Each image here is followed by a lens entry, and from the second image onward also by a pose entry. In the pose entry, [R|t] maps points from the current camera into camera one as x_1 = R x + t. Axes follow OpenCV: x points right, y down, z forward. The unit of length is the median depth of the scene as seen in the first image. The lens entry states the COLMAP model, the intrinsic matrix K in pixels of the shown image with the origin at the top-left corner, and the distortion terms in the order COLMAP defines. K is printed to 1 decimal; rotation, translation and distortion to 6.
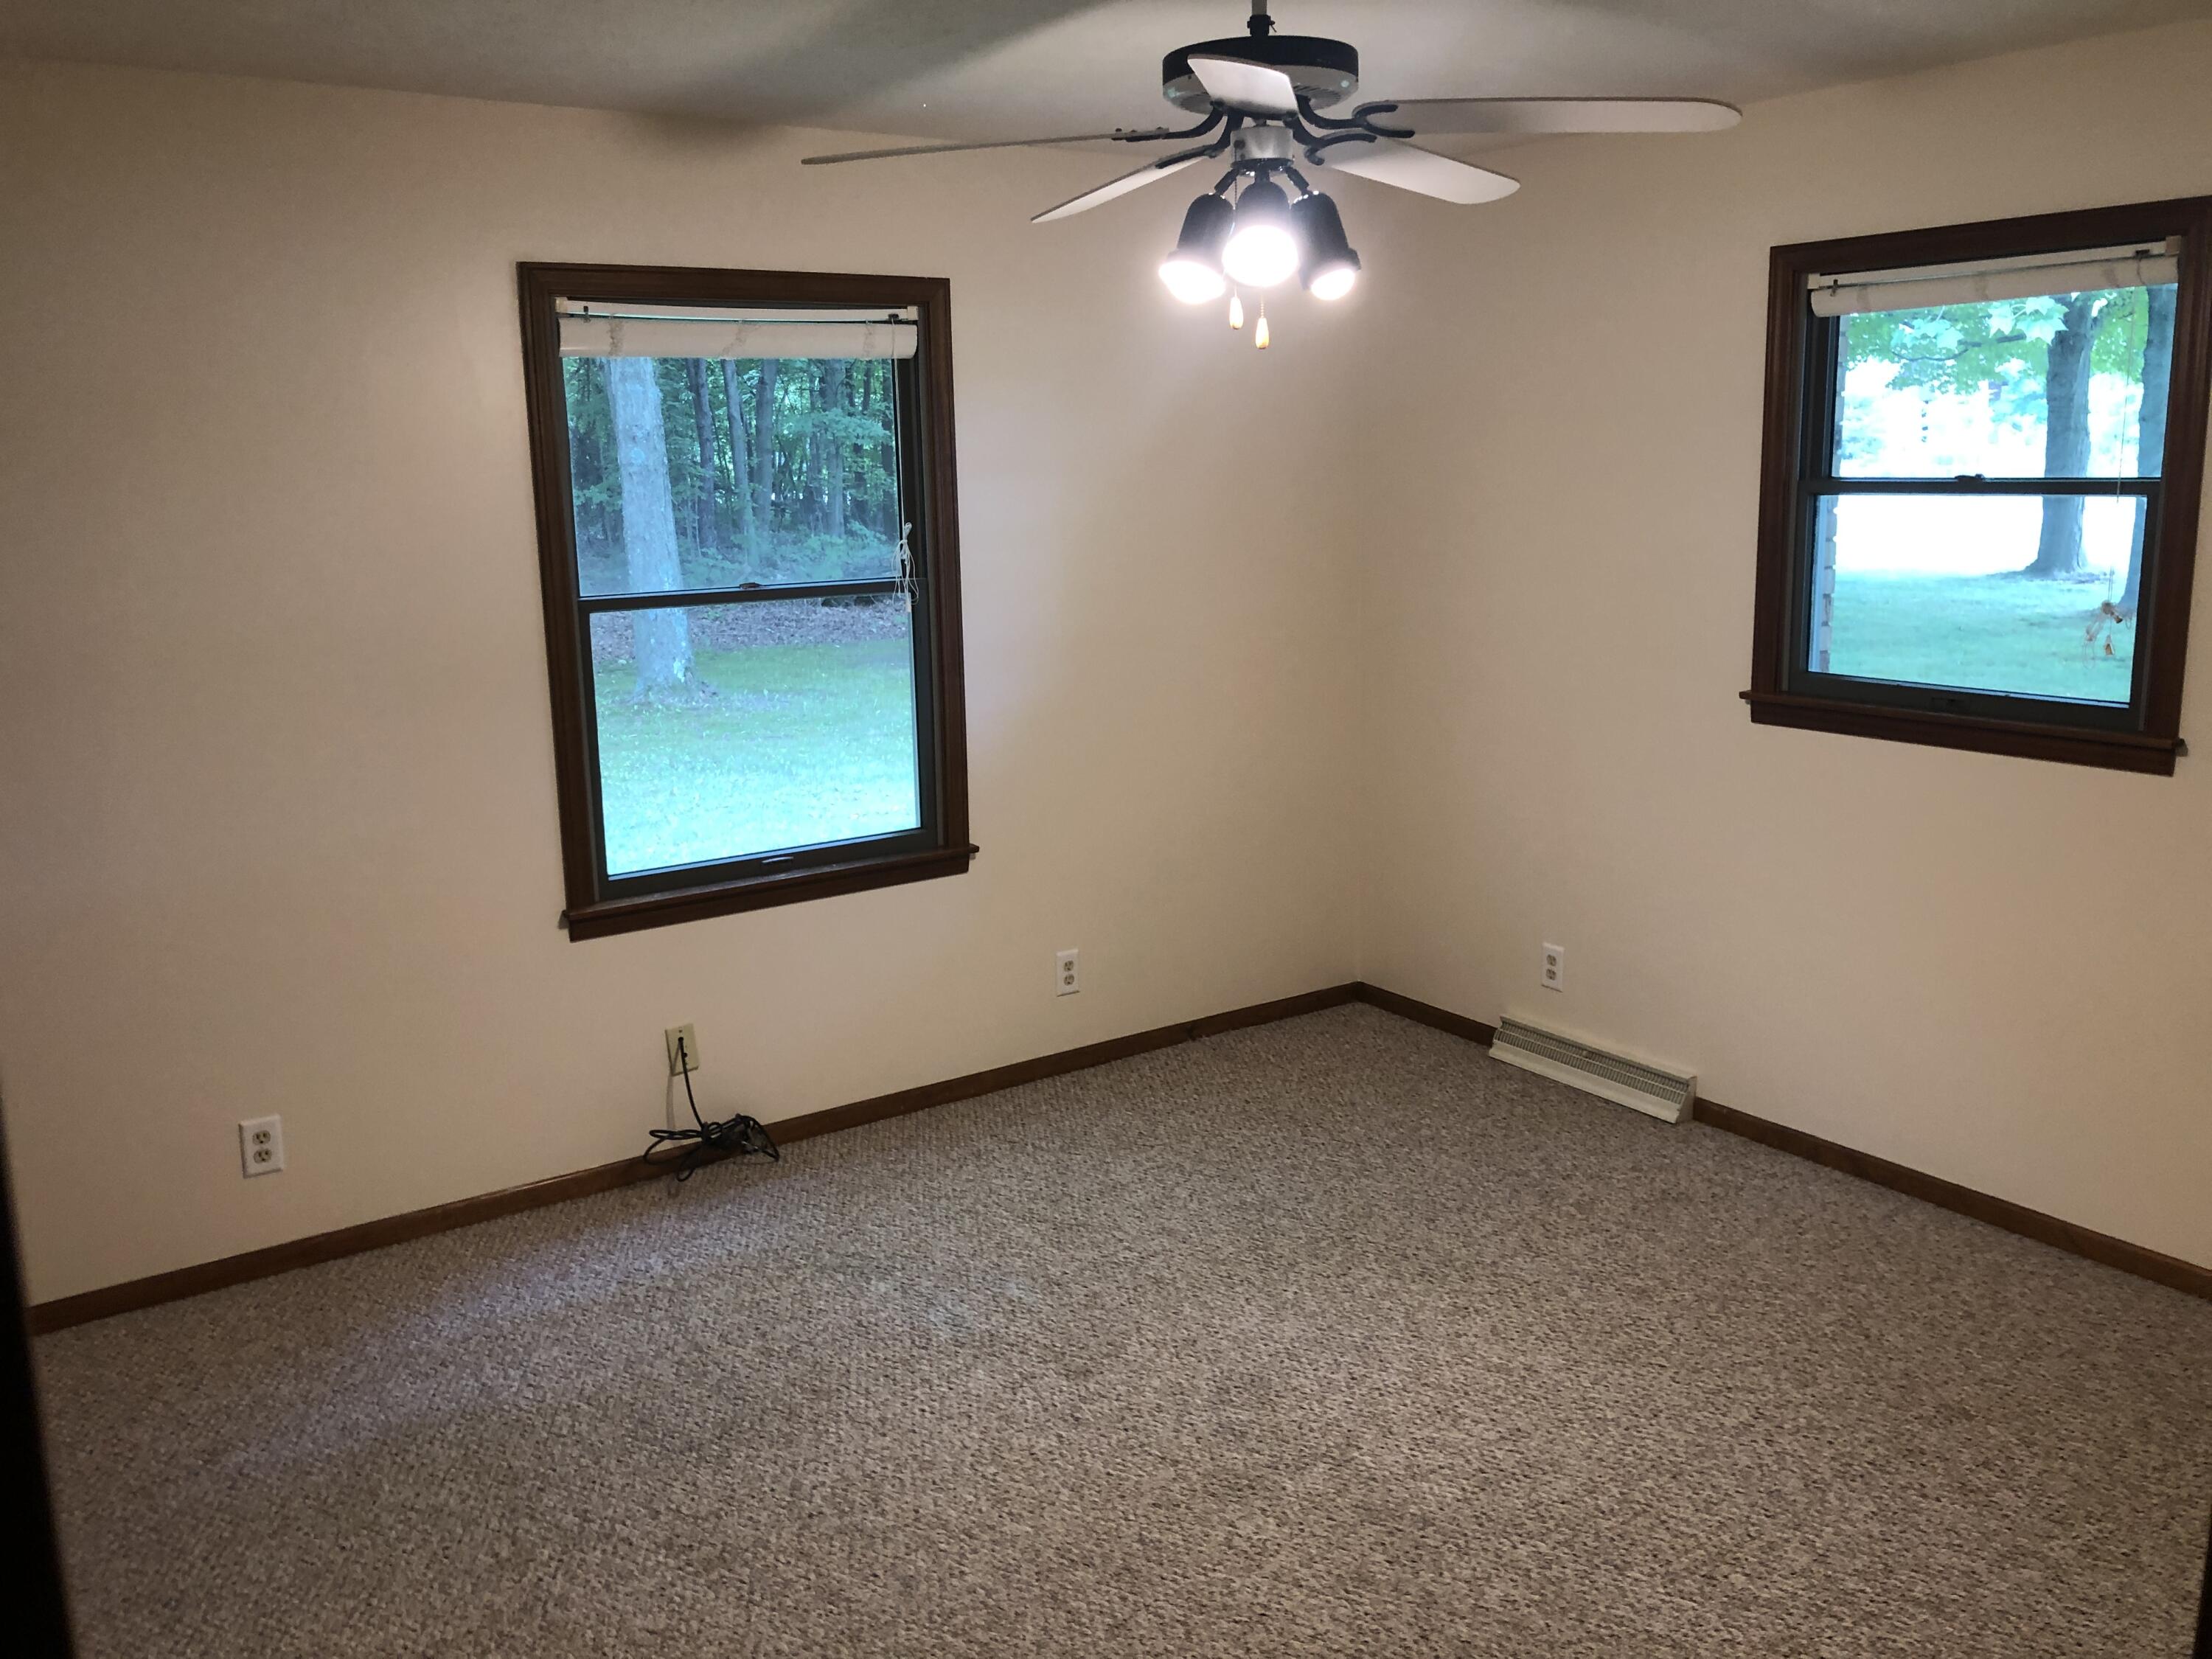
lens RADIAL K [[1804.9, 0, 1103.1], [0, 1804.9, 812.8], [0, 0, 1]] dist [0.019699, -0.000282]
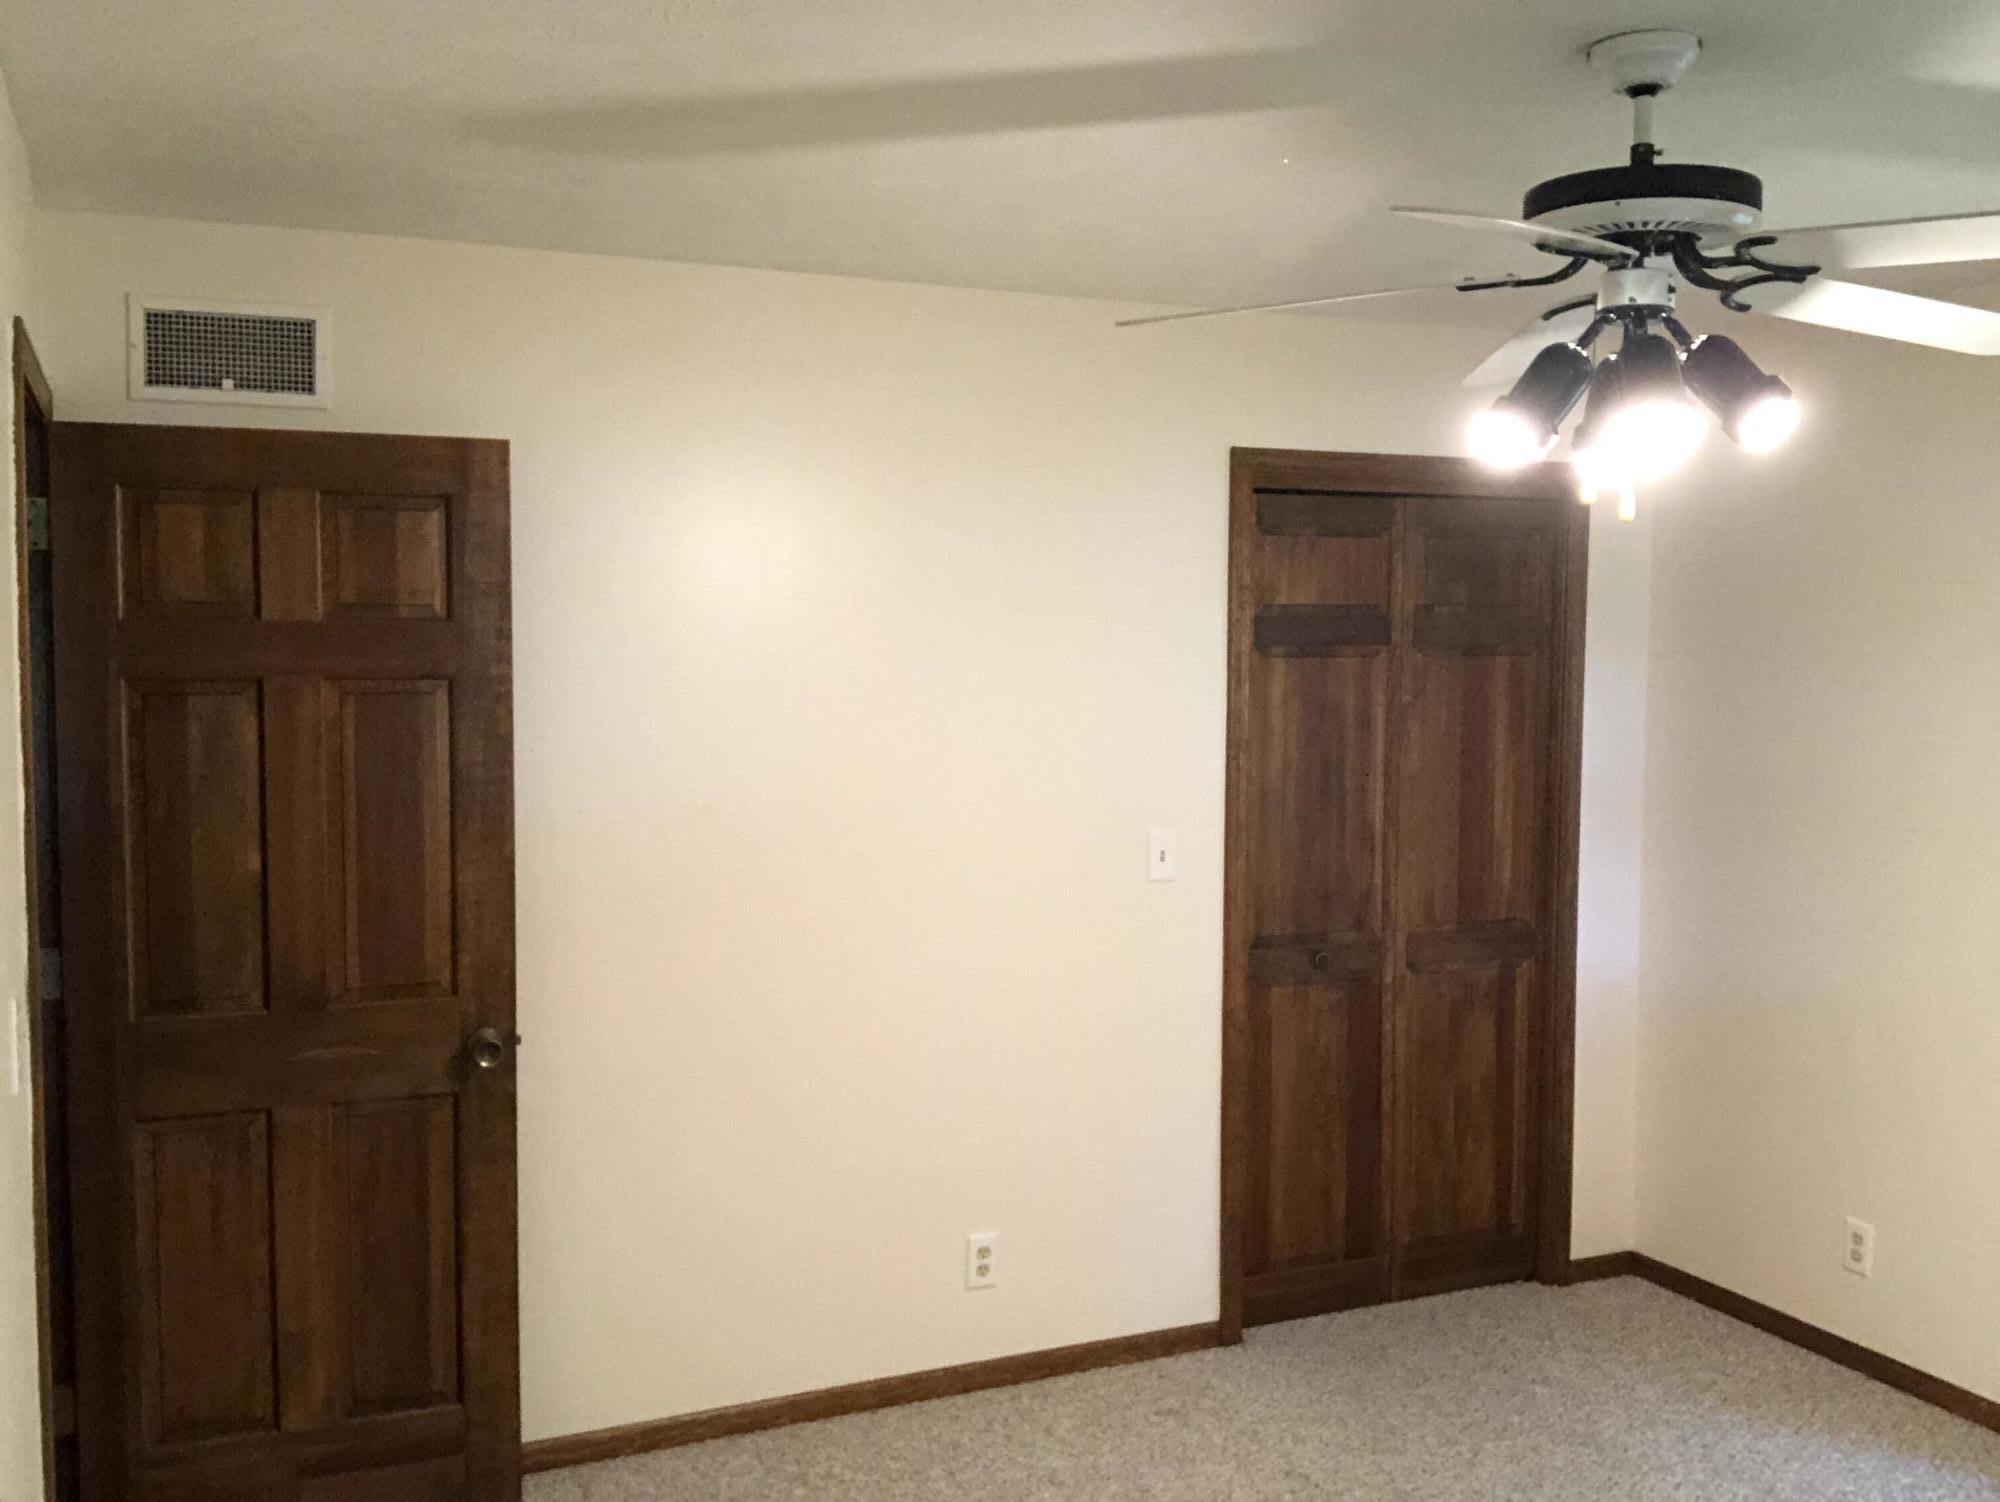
lens RADIAL K [[1909.7, 0, 996.5], [0, 1909.7, 764.8], [0, 0, 1]] dist [0.038598, 0.000000]
pose [[-0.161704, 0.092836, -0.982463, 0.705261], [-0.205930, 0.970473, 0.125597, -0.130724], [0.965114, 0.222629, -0.137812, 0.581892]]
